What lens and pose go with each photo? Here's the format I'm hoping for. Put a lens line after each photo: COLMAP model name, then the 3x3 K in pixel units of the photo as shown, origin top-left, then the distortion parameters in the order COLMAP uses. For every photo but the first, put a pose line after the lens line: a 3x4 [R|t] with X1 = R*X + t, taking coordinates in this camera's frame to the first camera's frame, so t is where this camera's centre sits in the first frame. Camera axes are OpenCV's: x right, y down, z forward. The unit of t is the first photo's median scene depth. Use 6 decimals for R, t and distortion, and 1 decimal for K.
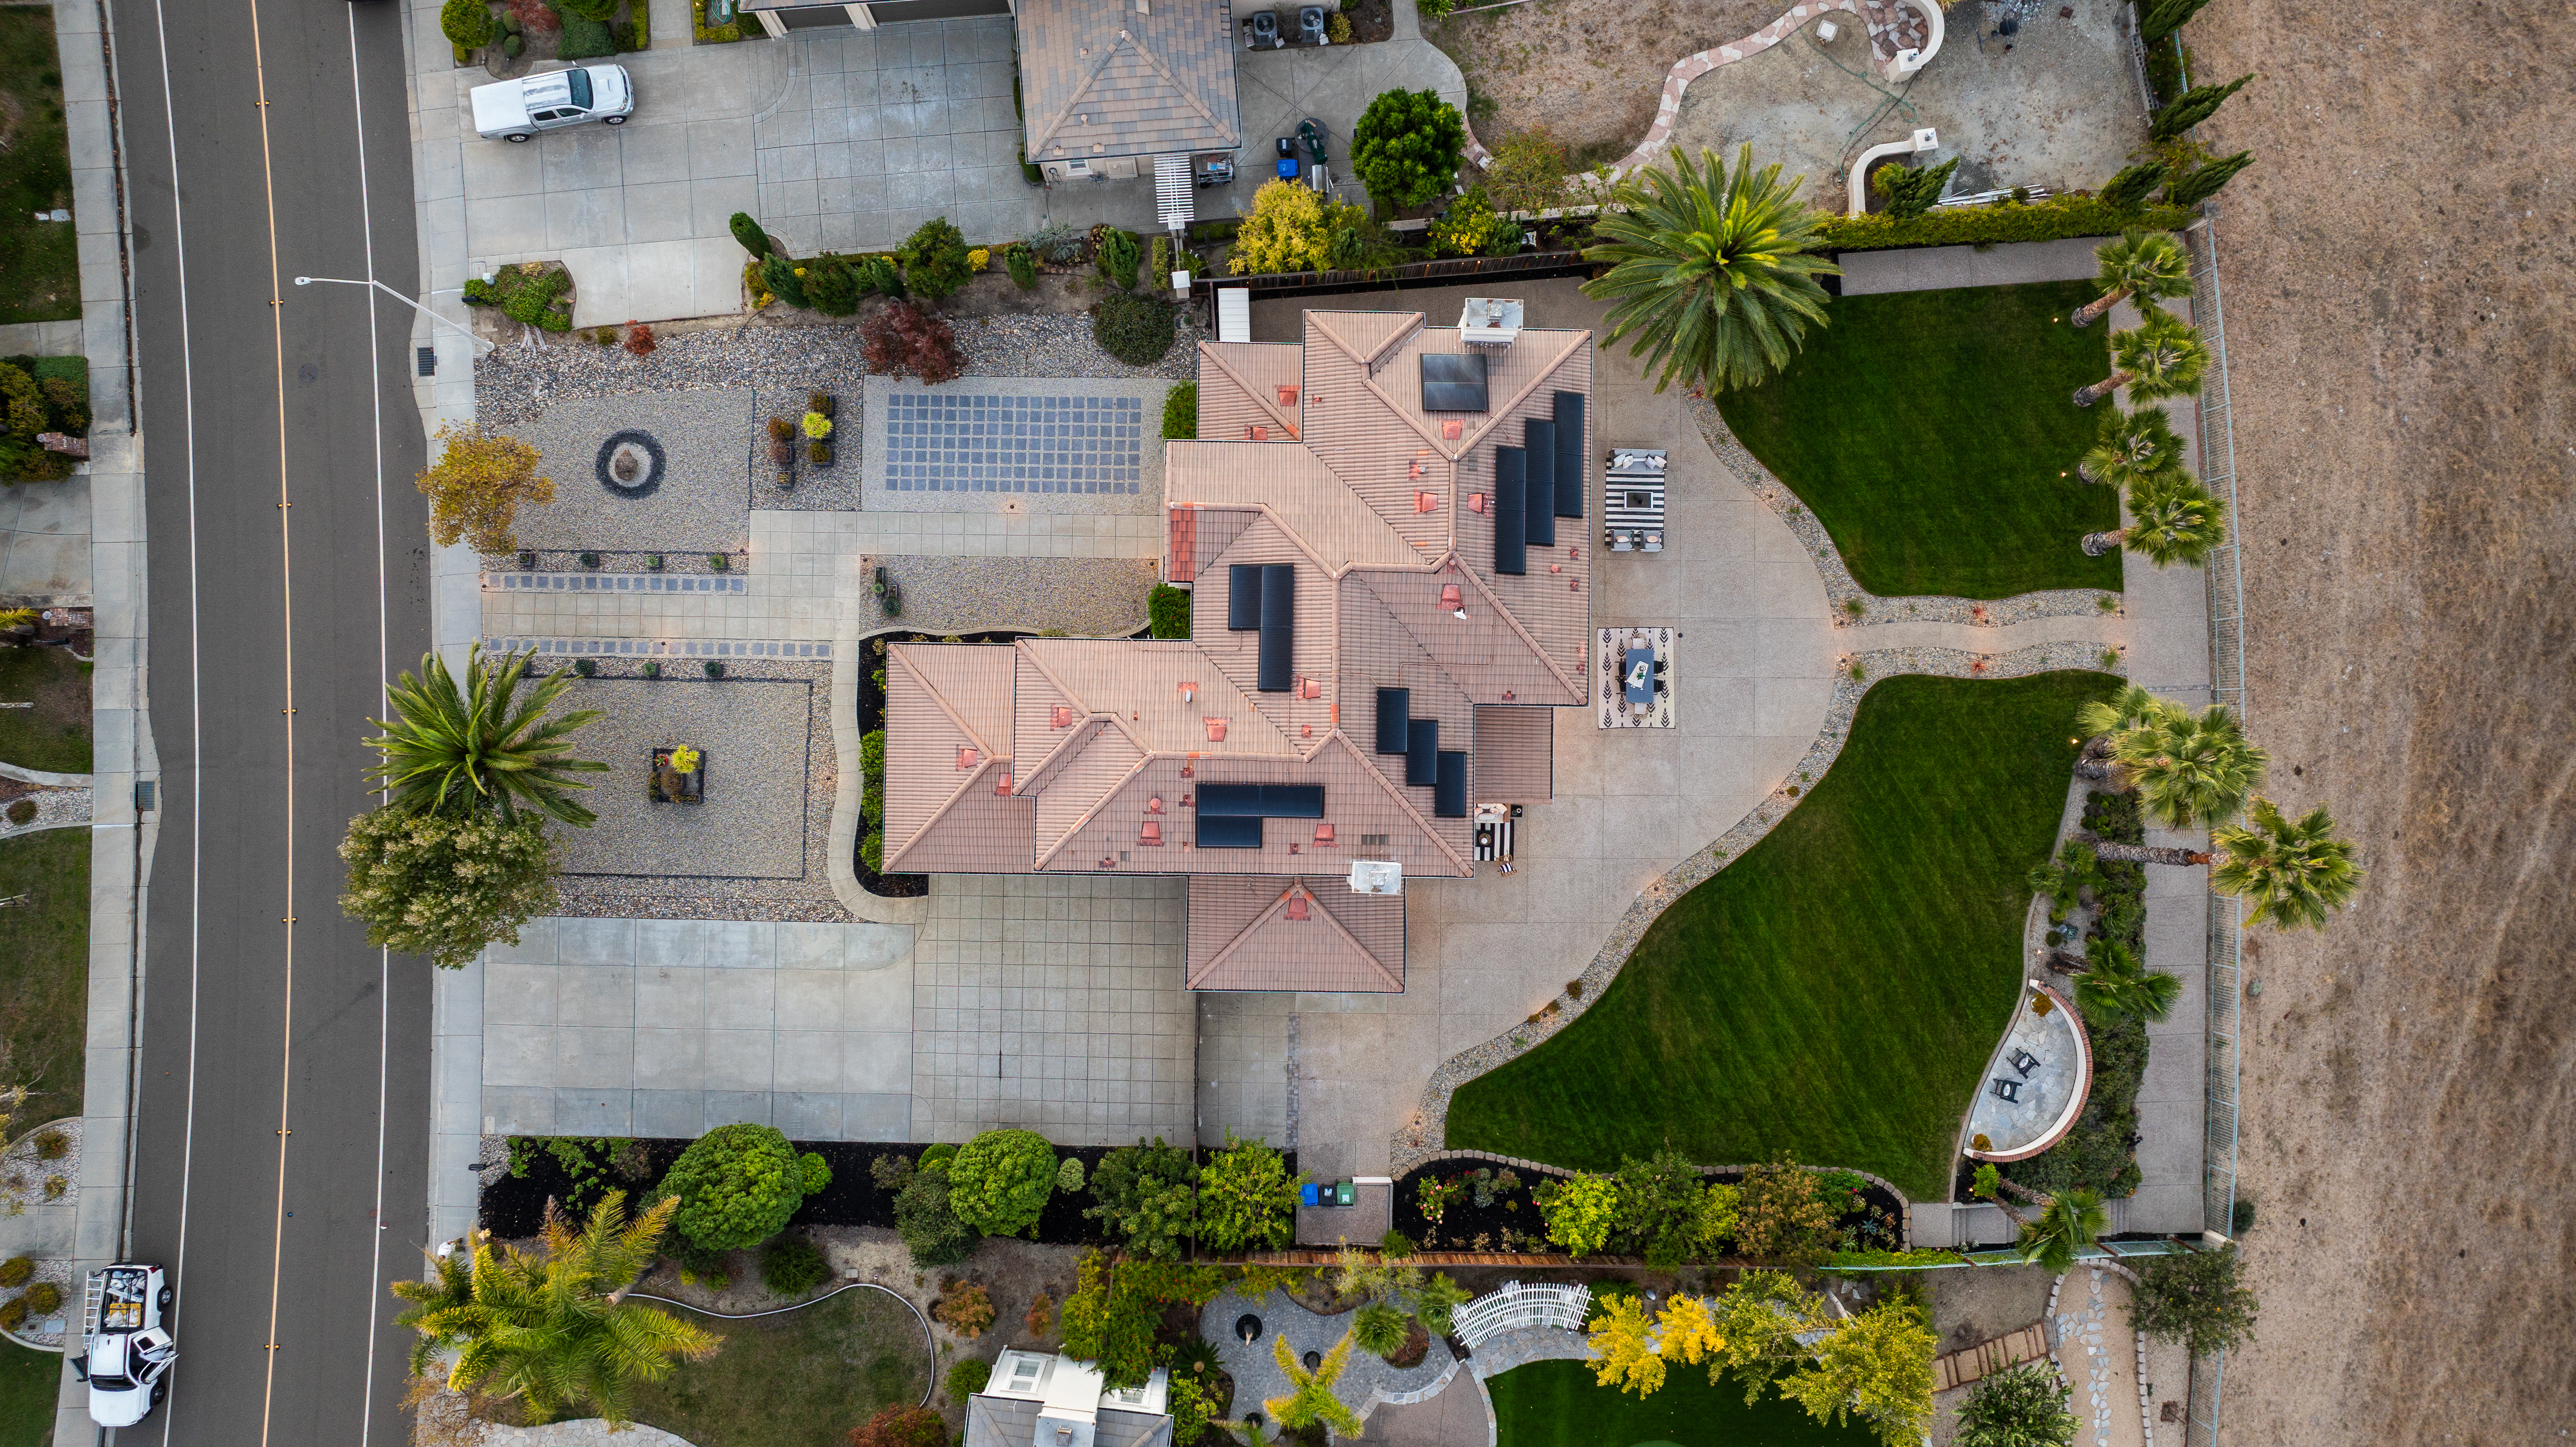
lens RADIAL K [[1735.0, 0, 1323.6], [0, 1735.0, 702.5], [0, 0, 1]] dist [-0.002729, -0.001800]
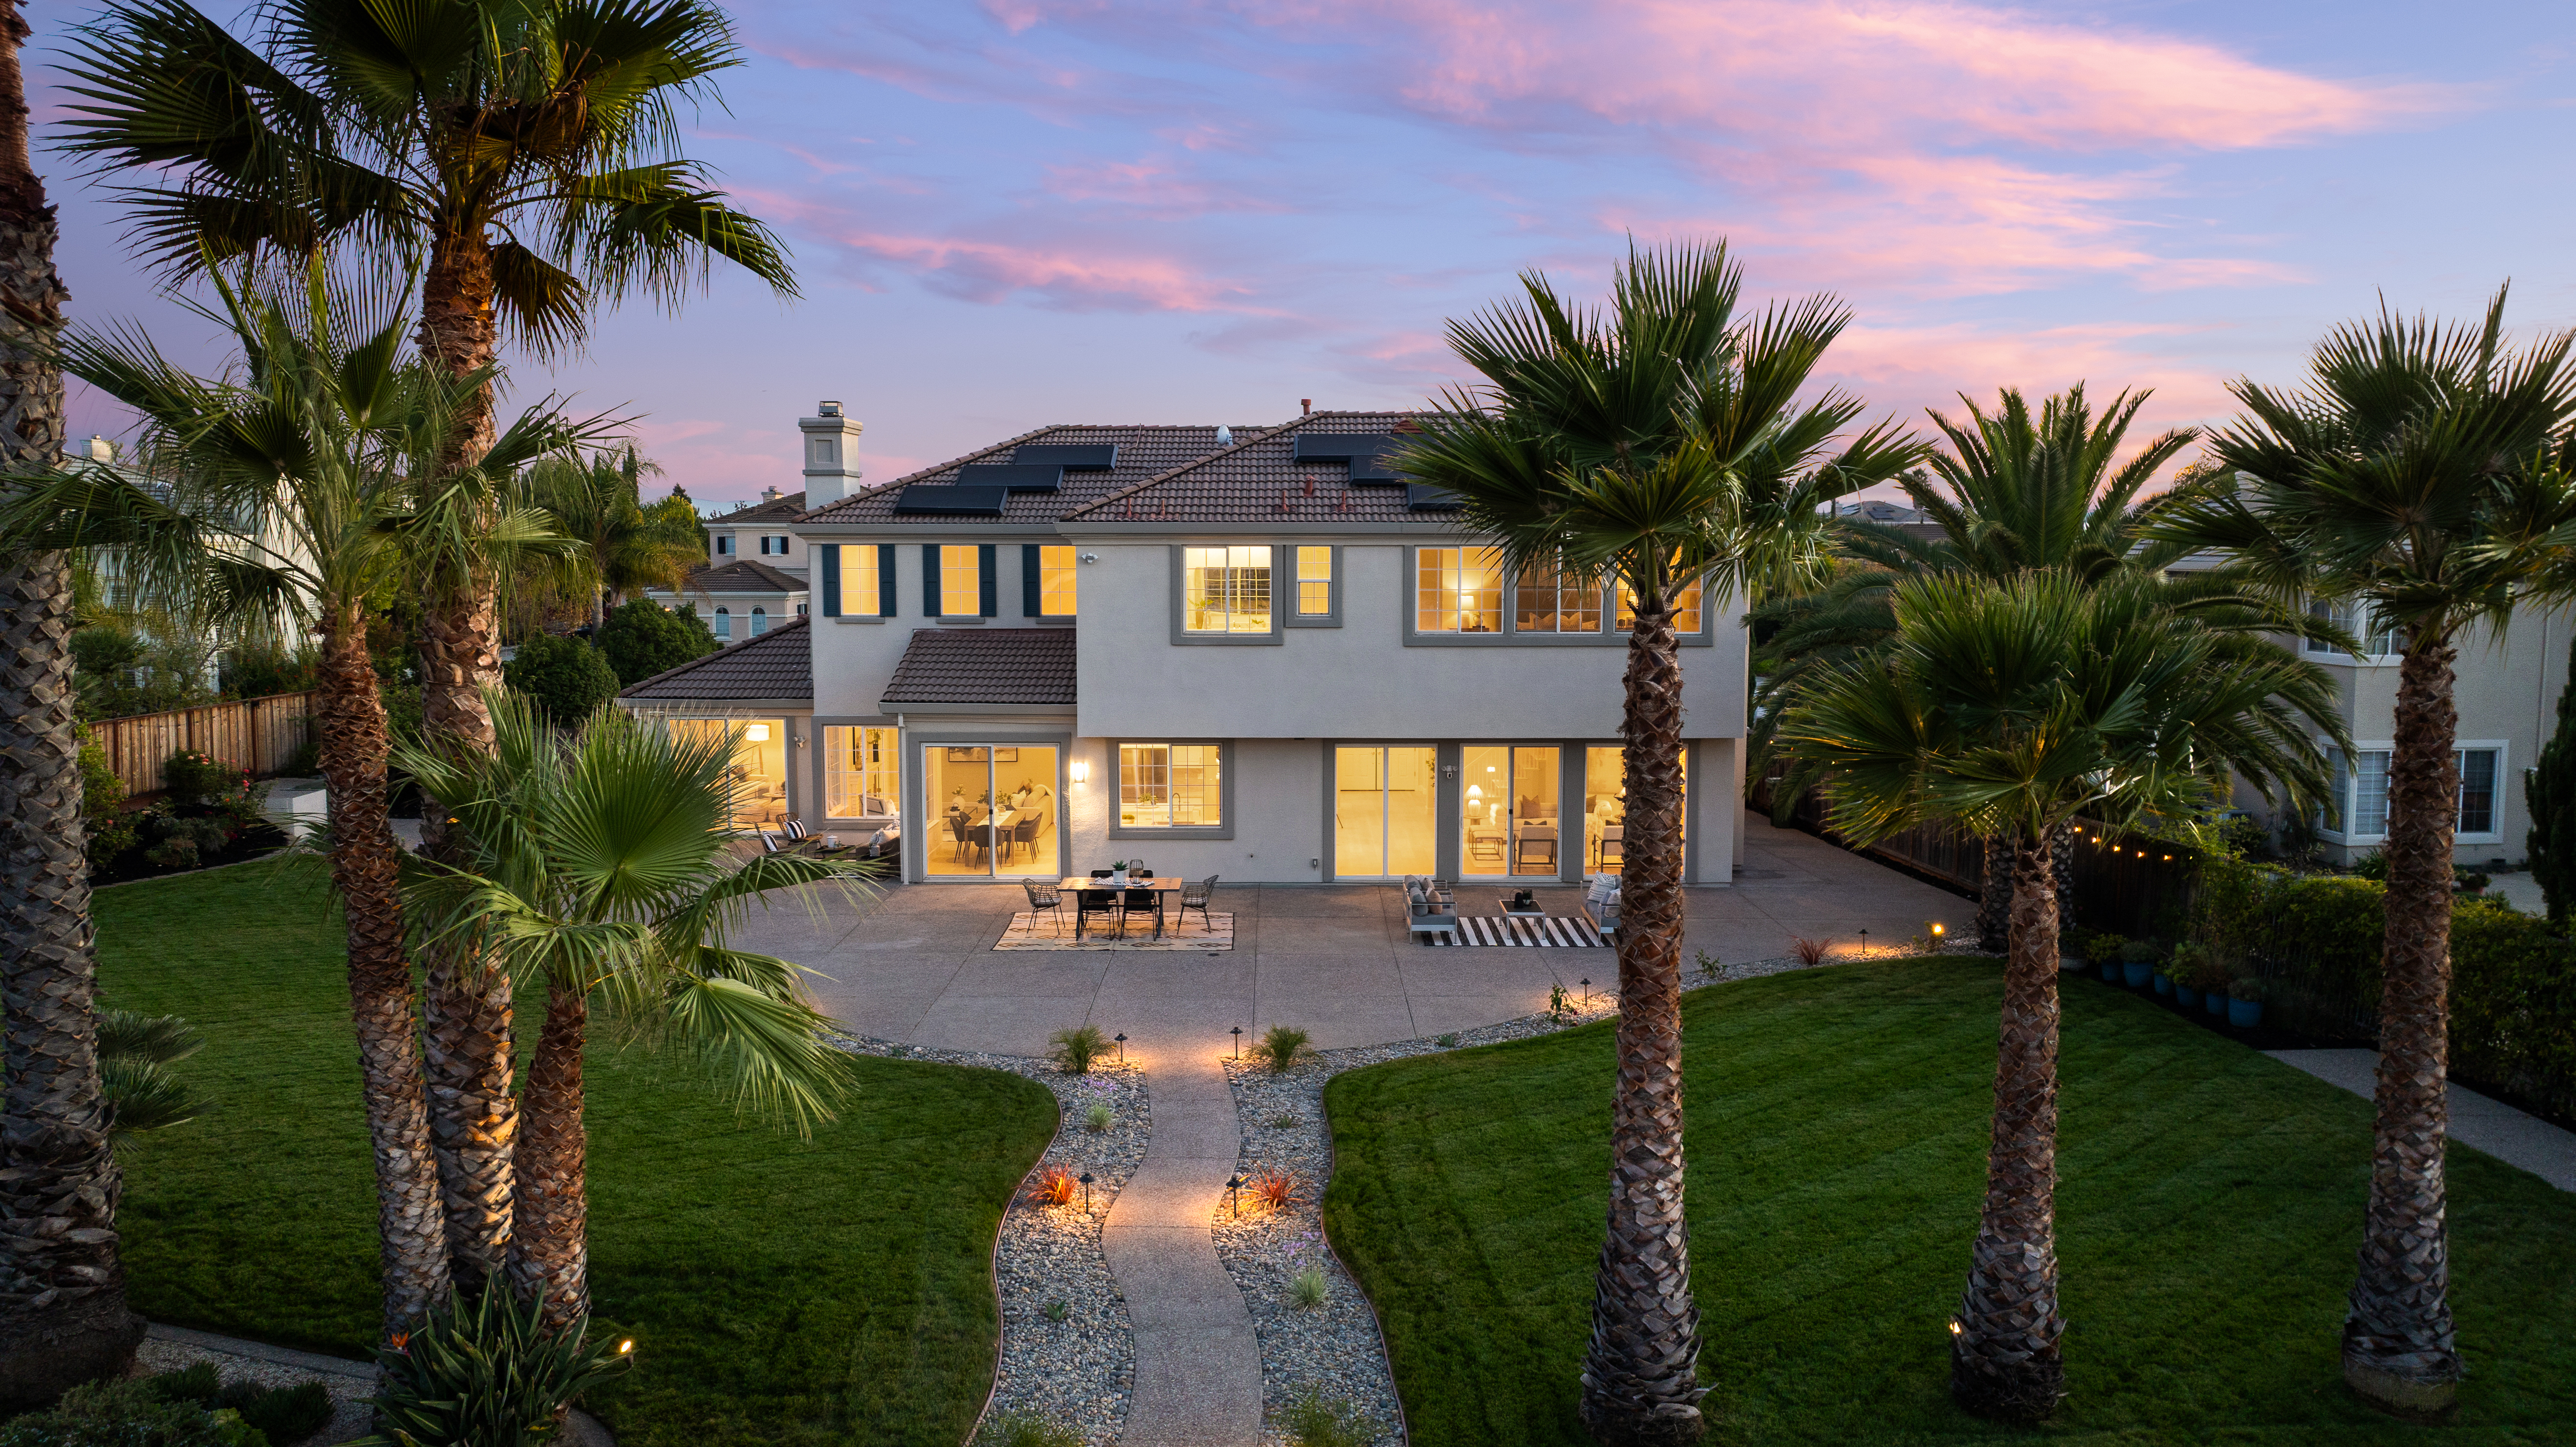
lens RADIAL K [[1830.5, 0, 1288.0], [0, 1830.5, 723.5], [0, 0, 1]] dist [-0.012635, -0.003467]
pose [[0.013793, 0.068298, -0.997570, 0.636785], [-0.999118, 0.040508, -0.011041, -0.053810], [0.039655, 0.996842, 0.068796, 0.913152]]
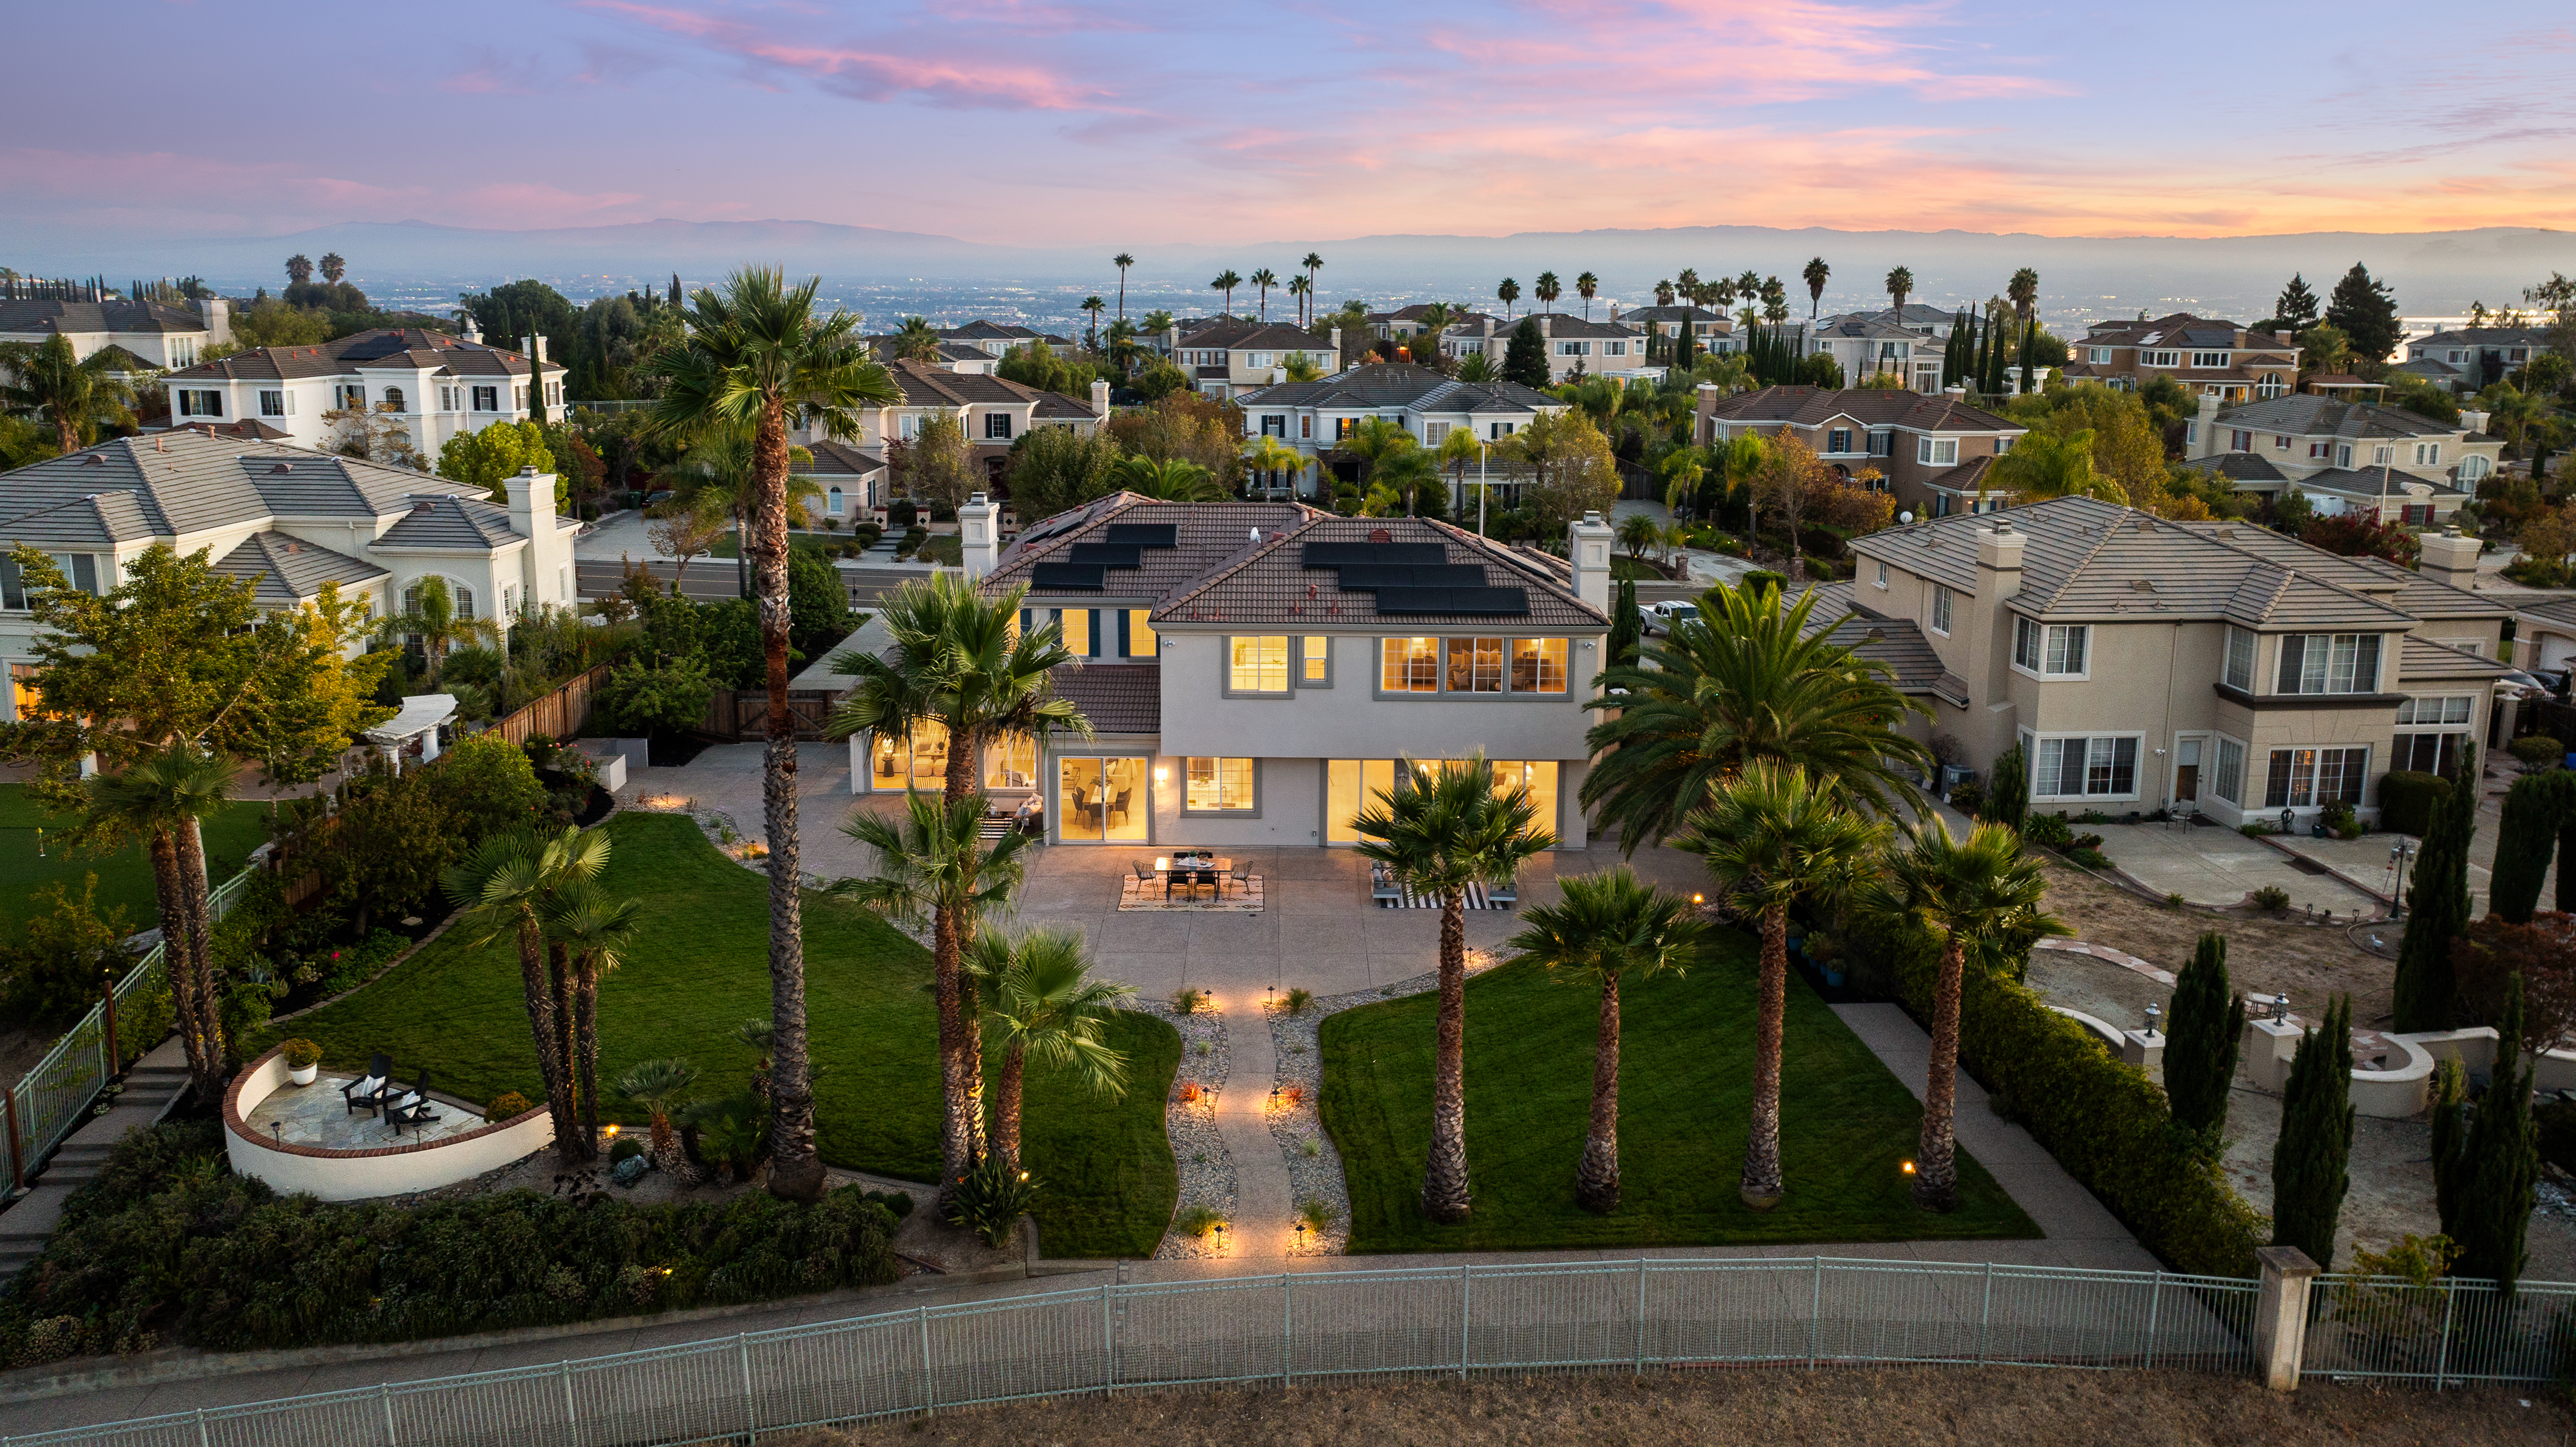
lens RADIAL K [[1881.2, 0, 1288.1], [0, 1881.2, 631.7], [0, 0, 1]] dist [-0.007342, -0.002906]
pose [[0.014759, 0.162651, -0.986573, 0.916378], [-0.999330, 0.035454, -0.009105, -0.049873], [0.033497, 0.986046, 0.163065, 0.767531]]
